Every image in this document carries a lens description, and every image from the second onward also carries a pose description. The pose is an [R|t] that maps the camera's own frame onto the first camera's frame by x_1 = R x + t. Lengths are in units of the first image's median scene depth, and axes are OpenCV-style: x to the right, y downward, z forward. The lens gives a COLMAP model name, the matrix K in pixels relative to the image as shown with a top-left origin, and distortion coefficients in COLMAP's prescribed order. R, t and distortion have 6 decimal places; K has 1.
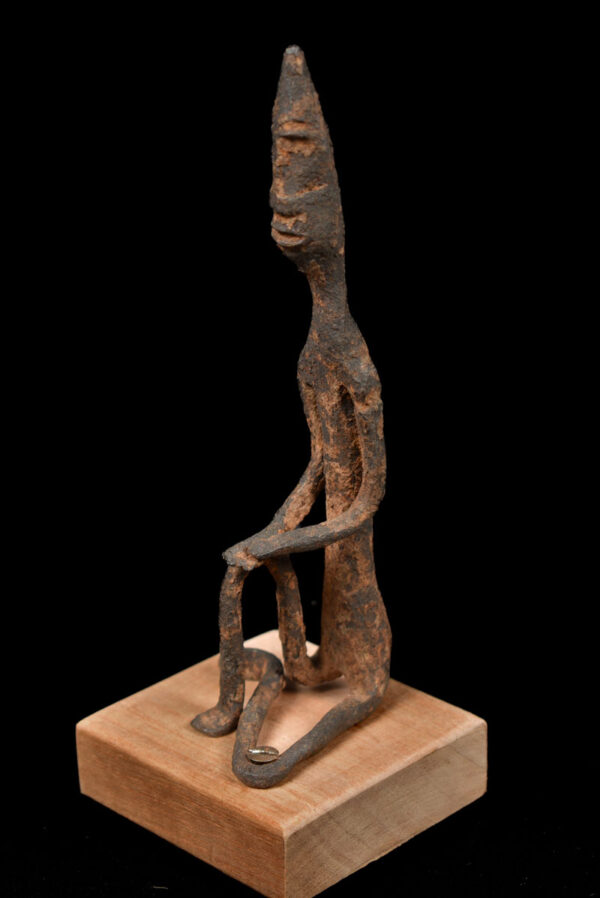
lens RADIAL K [[2034.8, 0, 300.0], [0, 2034.8, 449.0], [0, 0, 1]] dist [0.070896, 0.072931]
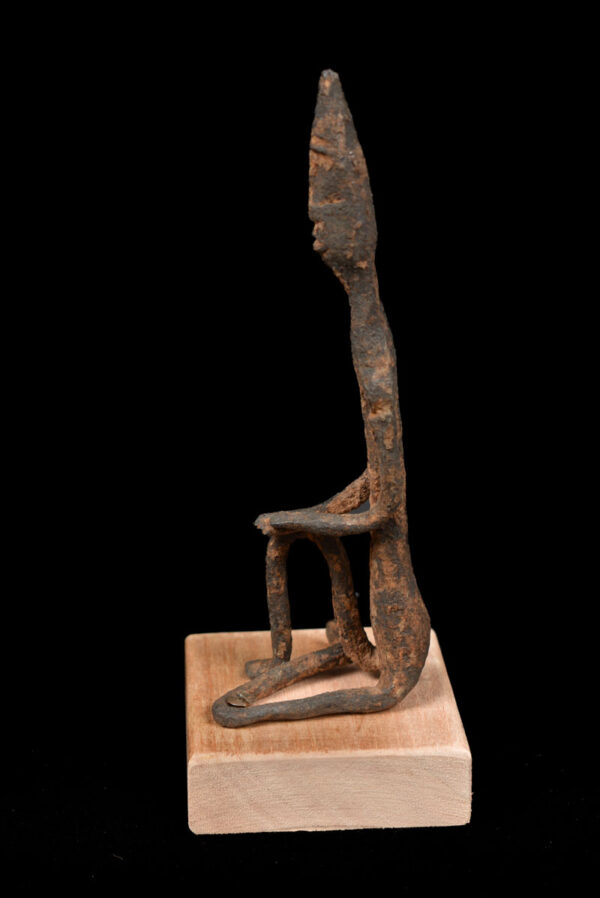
lens RADIAL K [[2034.8, 0, 300.0], [0, 2034.8, 449.0], [0, 0, 1]] dist [0.070896, 0.072931]
pose [[0.744513, 0.238066, -0.623718, 0.675269], [-0.249412, 0.965797, 0.070918, -0.069461], [0.619268, 0.102764, 0.778425, 0.146145]]
